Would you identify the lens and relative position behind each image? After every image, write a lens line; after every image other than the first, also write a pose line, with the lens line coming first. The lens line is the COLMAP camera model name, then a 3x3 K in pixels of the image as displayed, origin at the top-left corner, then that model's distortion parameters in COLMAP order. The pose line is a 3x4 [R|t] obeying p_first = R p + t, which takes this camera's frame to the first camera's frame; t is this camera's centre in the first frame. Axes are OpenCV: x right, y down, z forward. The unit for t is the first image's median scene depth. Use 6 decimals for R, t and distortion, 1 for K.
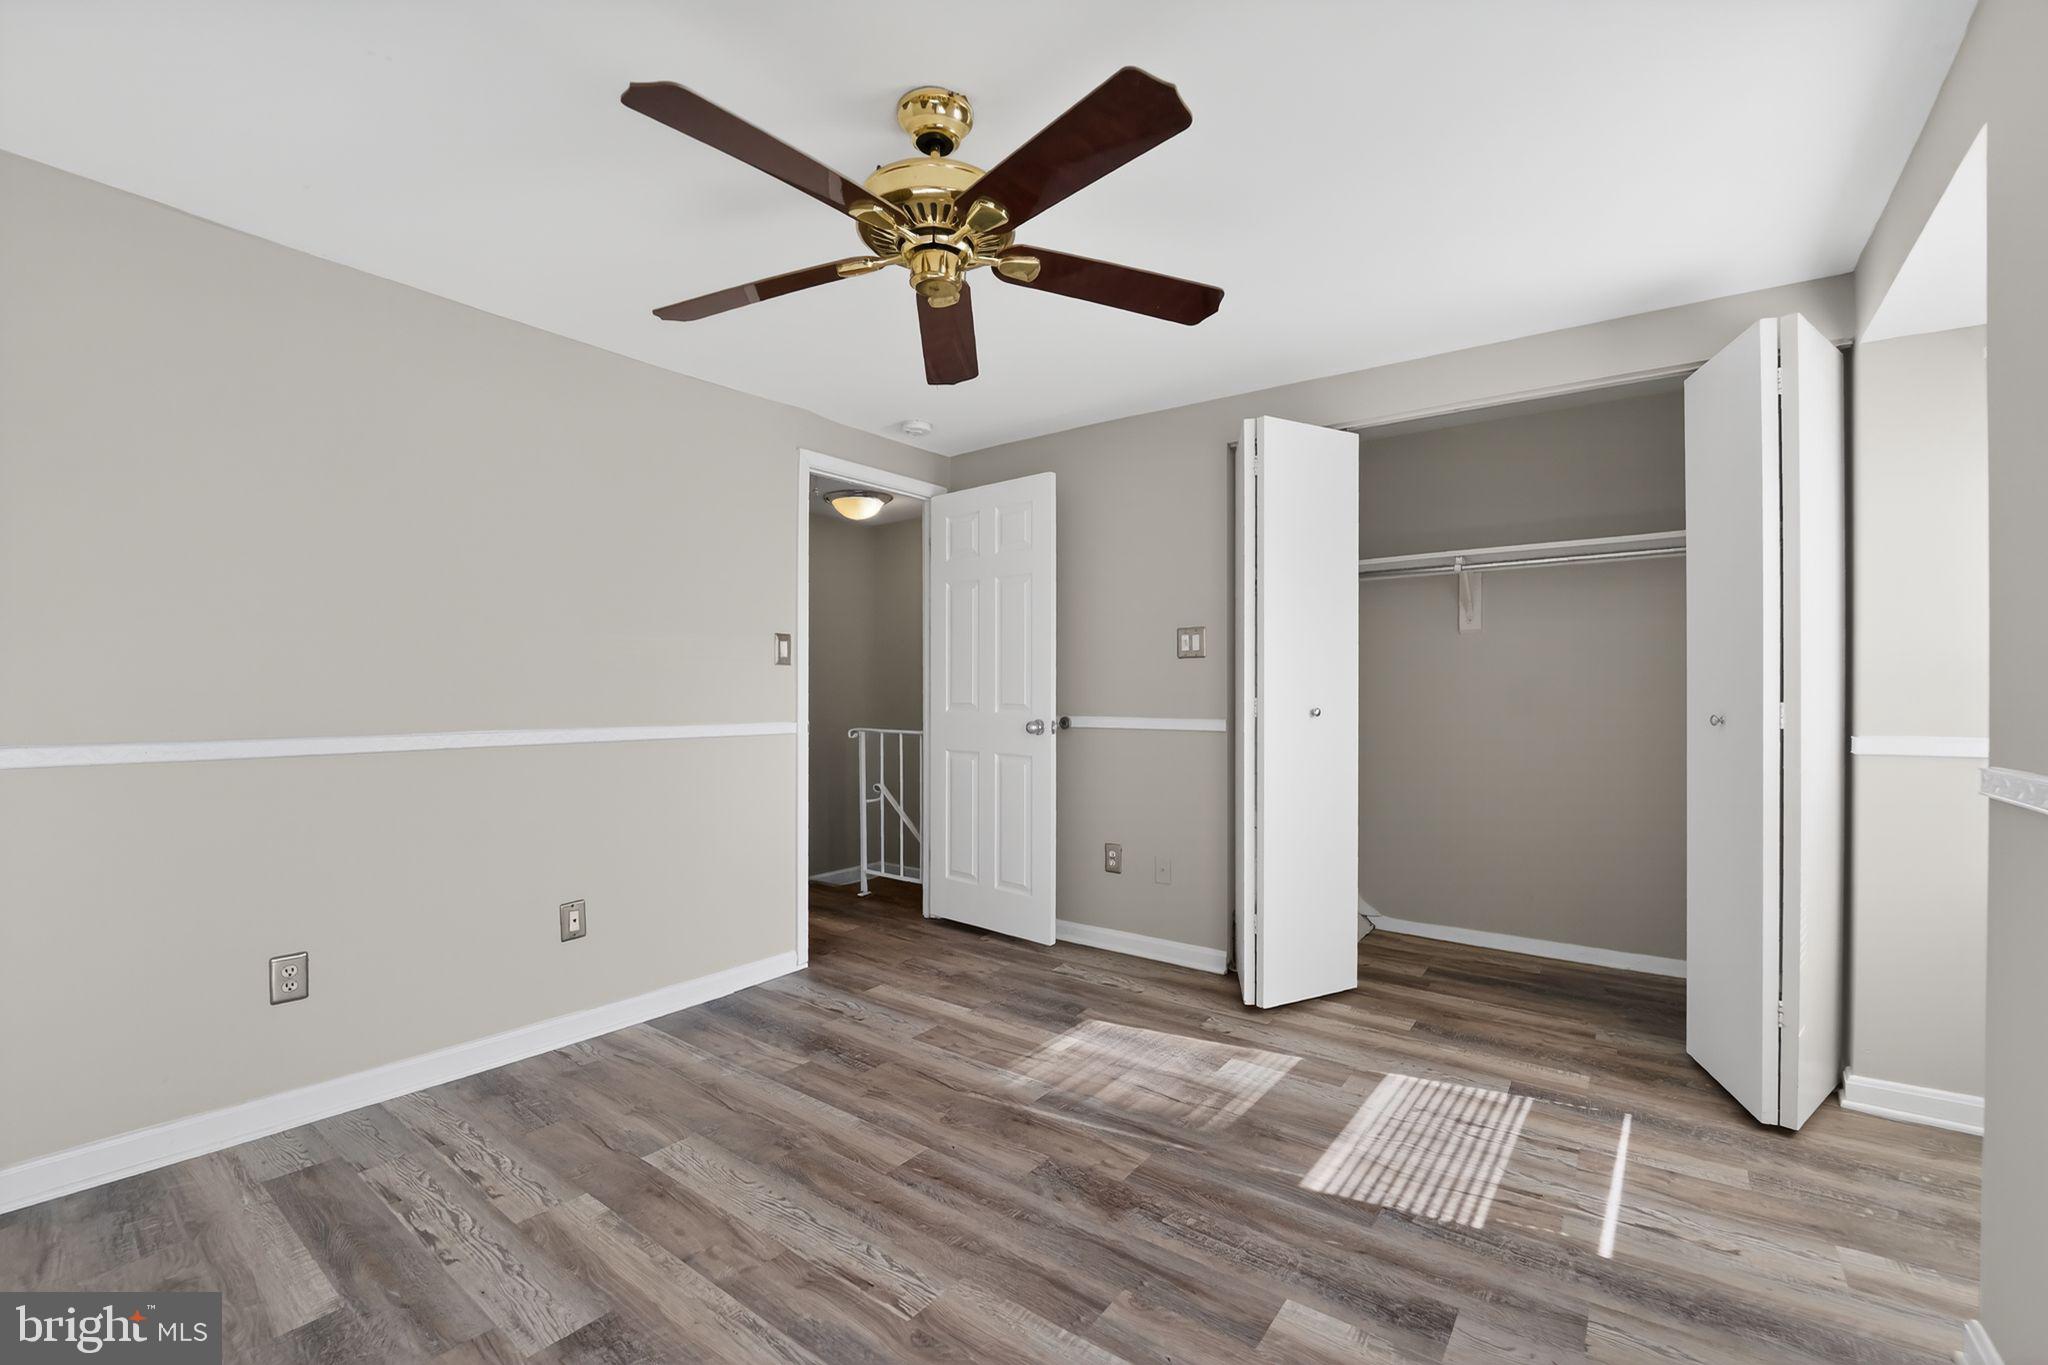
lens RADIAL K [[845.9, 0, 1001.2], [0, 845.9, 695.4], [0, 0, 1]] dist [-0.024675, -0.001140]
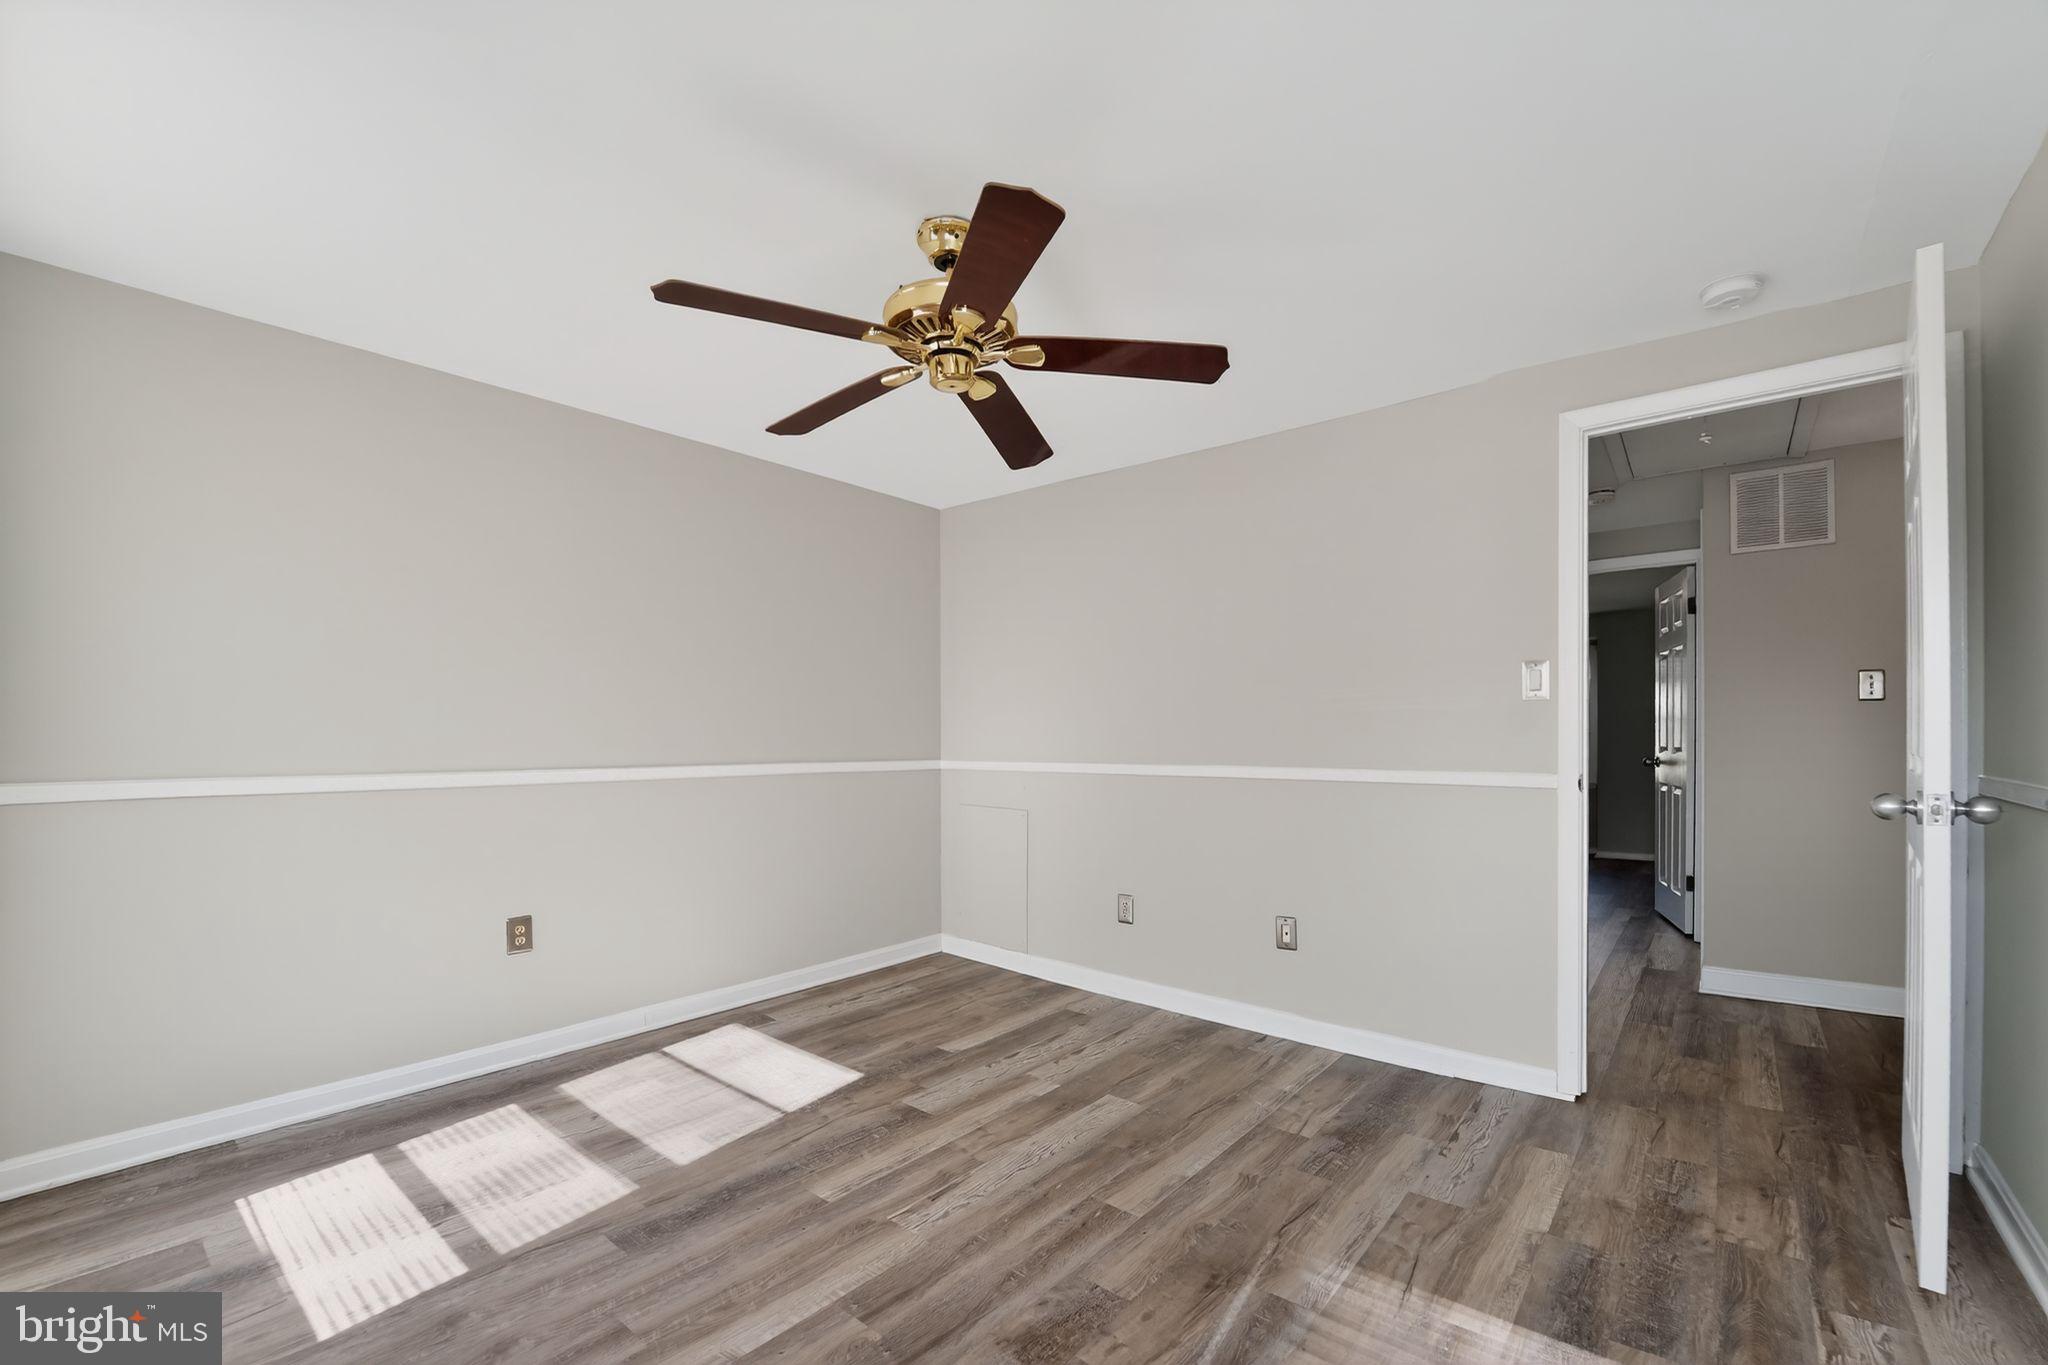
lens RADIAL K [[845.9, 0, 1062.0], [0, 845.9, 729.7], [0, 0, 1]] dist [-0.024675, -0.001140]
pose [[-0.005703, -0.007546, -0.999955, 0.872530], [-0.004319, 0.999962, -0.007522, 0.000143], [0.999974, 0.004276, -0.005735, 0.931441]]
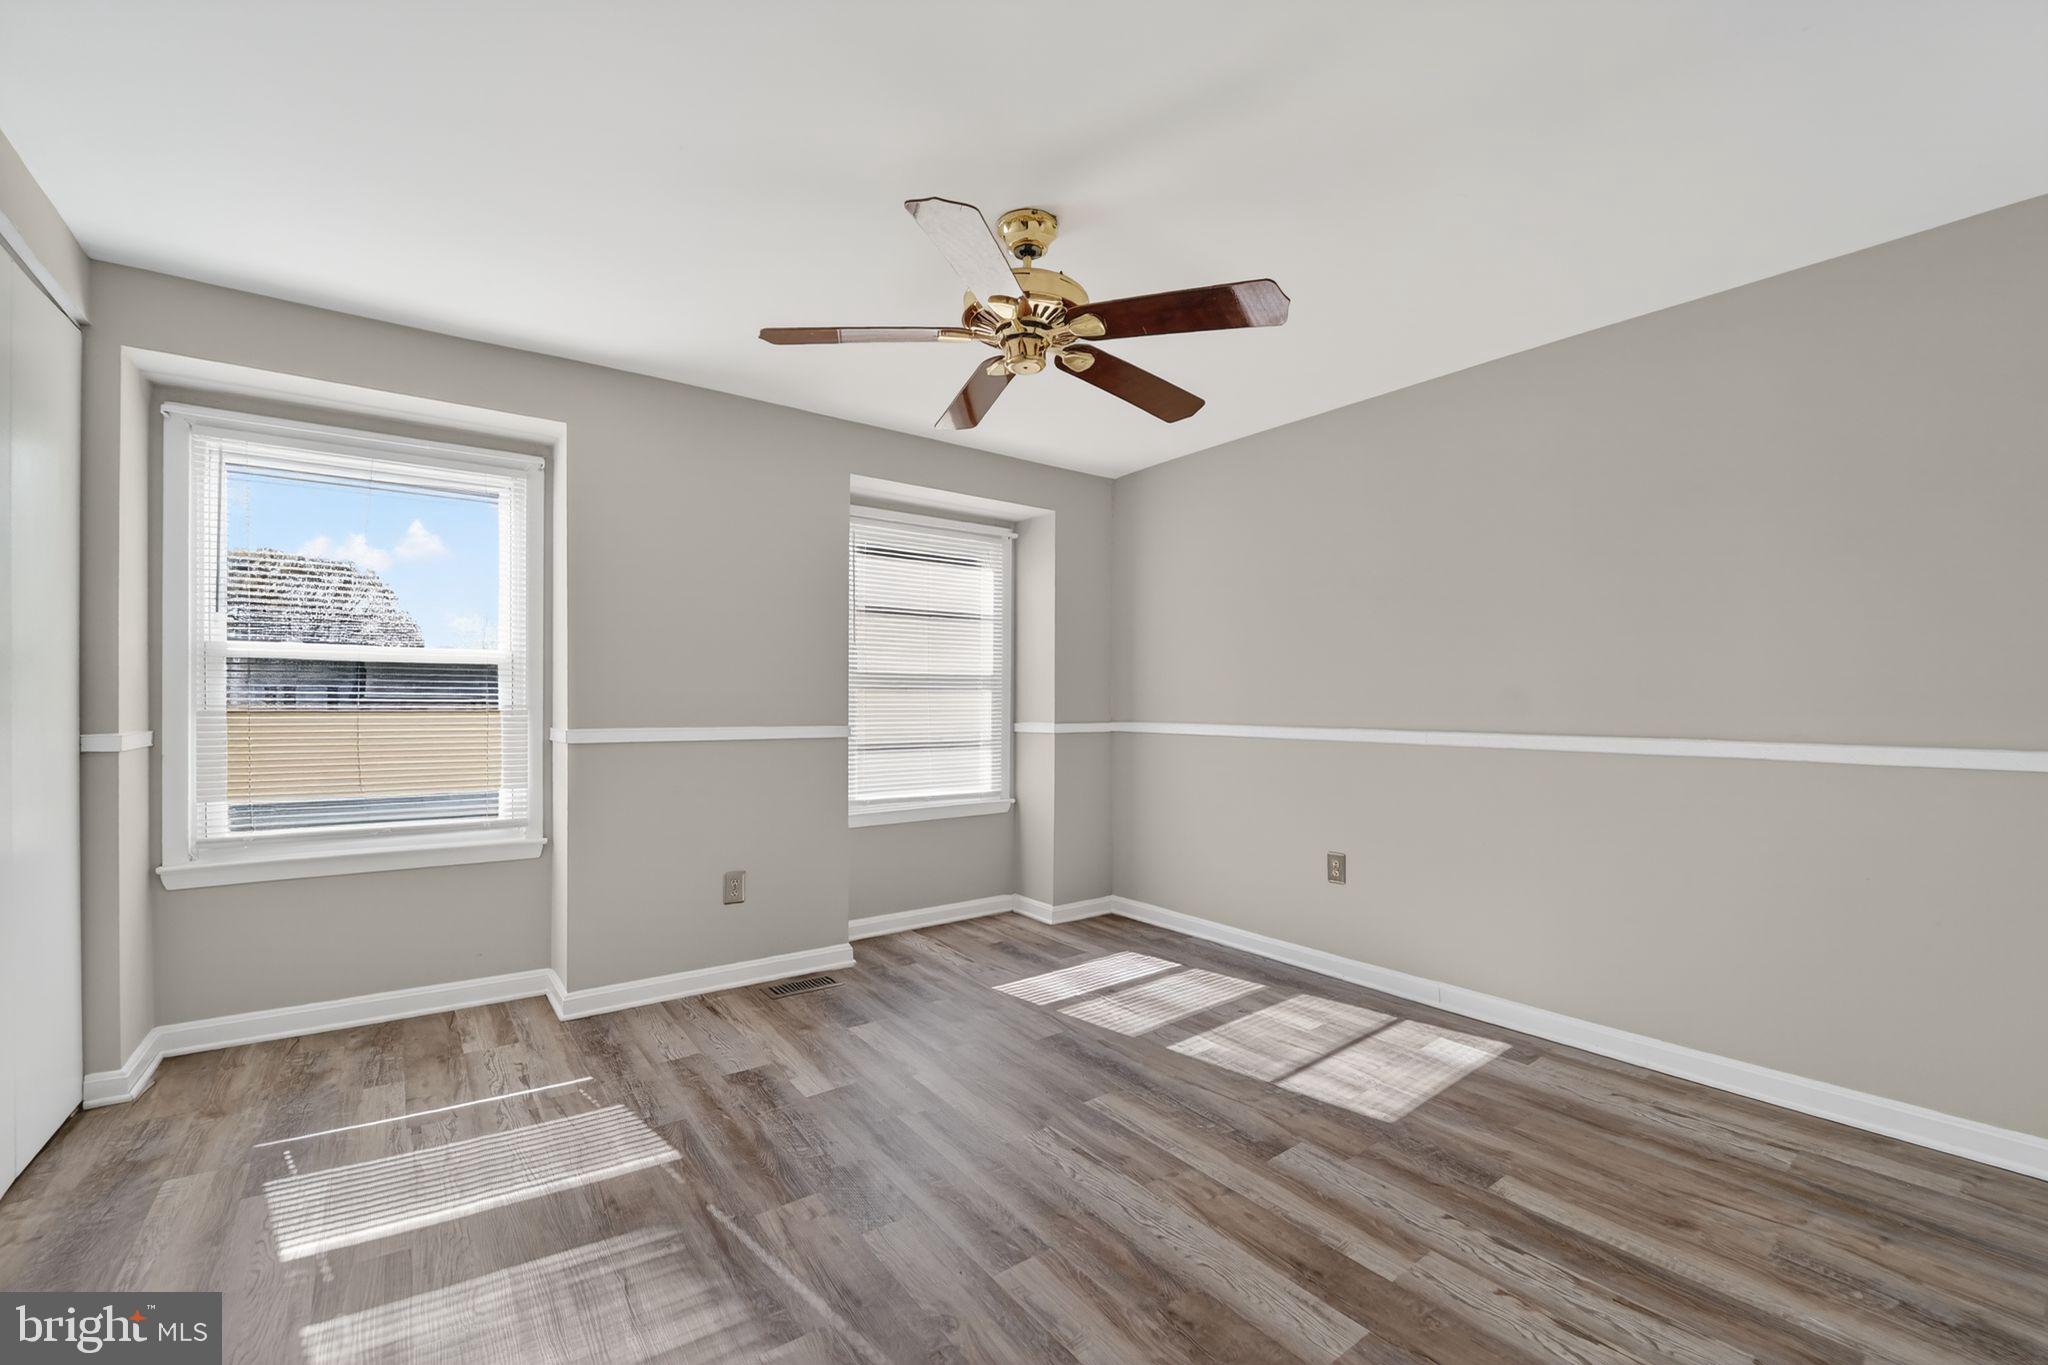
lens RADIAL K [[845.9, 0, 1022.9], [0, 845.9, 687.8], [0, 0, 1]] dist [-0.024675, -0.001140]
pose [[-0.967252, -0.001527, 0.253814, -0.320170], [-0.003104, 0.999978, -0.005812, -0.011668], [-0.253800, -0.006410, -0.967236, 1.789156]]
